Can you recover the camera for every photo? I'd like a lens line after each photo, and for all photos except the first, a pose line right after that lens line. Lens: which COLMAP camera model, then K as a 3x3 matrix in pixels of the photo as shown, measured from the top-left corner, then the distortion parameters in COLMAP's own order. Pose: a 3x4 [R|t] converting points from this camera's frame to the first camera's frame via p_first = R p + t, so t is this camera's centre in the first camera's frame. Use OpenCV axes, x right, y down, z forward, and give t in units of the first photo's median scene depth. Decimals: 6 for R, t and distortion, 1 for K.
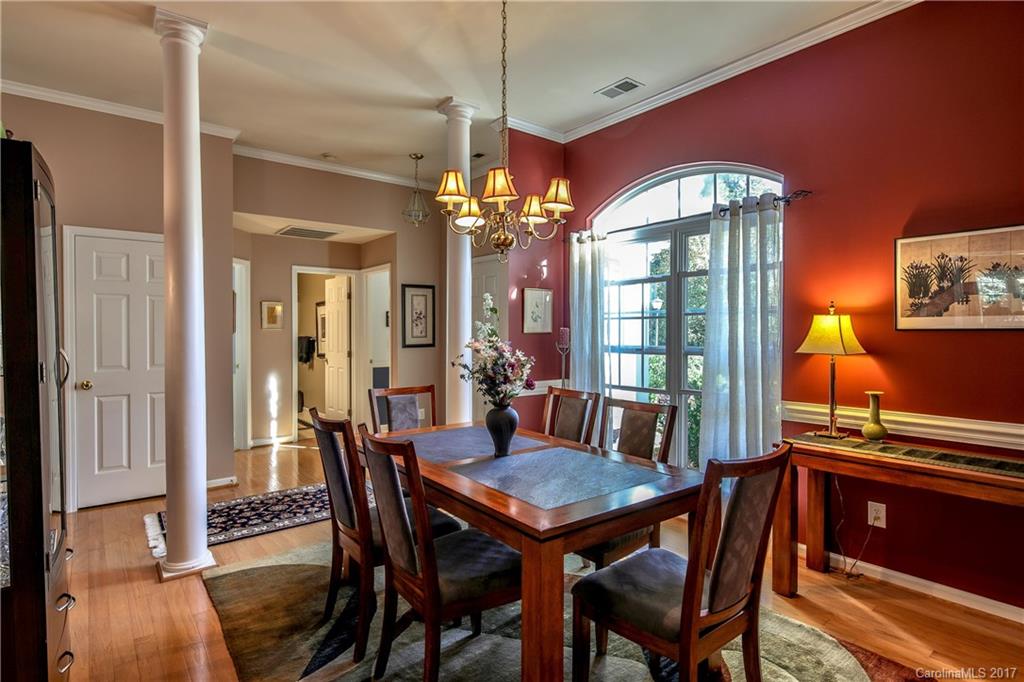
lens RADIAL K [[529.6, 0, 510.5], [0, 529.6, 333.0], [0, 0, 1]] dist [0.008238, -0.000441]
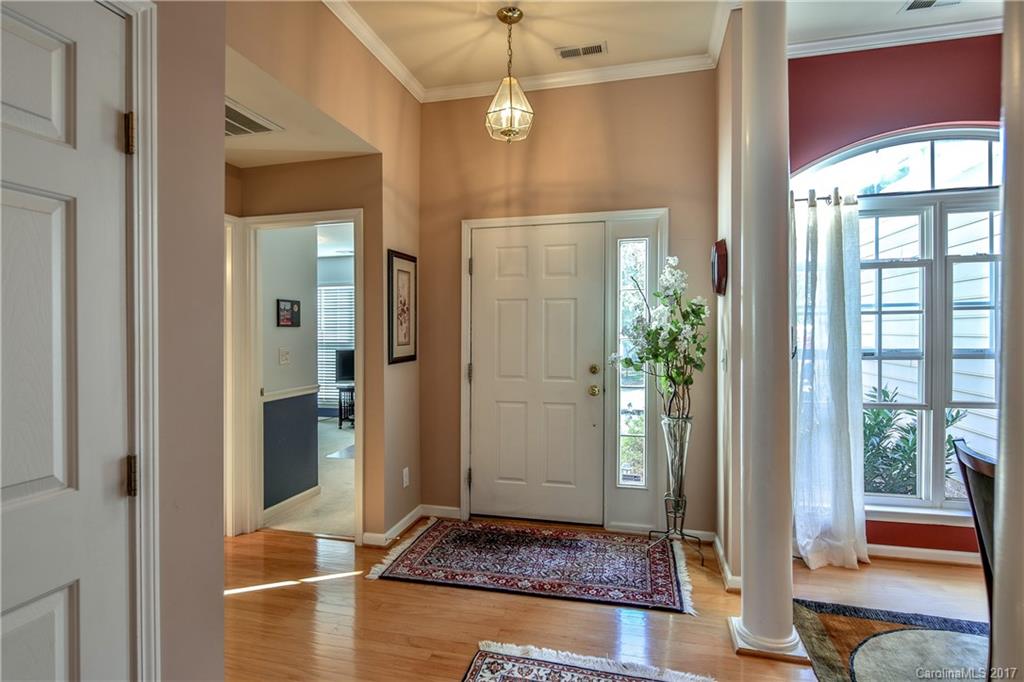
lens RADIAL K [[537.0, 0, 510.6], [0, 537.0, 334.4], [0, 0, 1]] dist [0.026080, -0.000130]
pose [[0.790931, -0.001568, 0.611903, -0.937477], [0.009472, 0.999908, -0.009681, 0.007964], [-0.611832, 0.013453, 0.790873, 0.989549]]
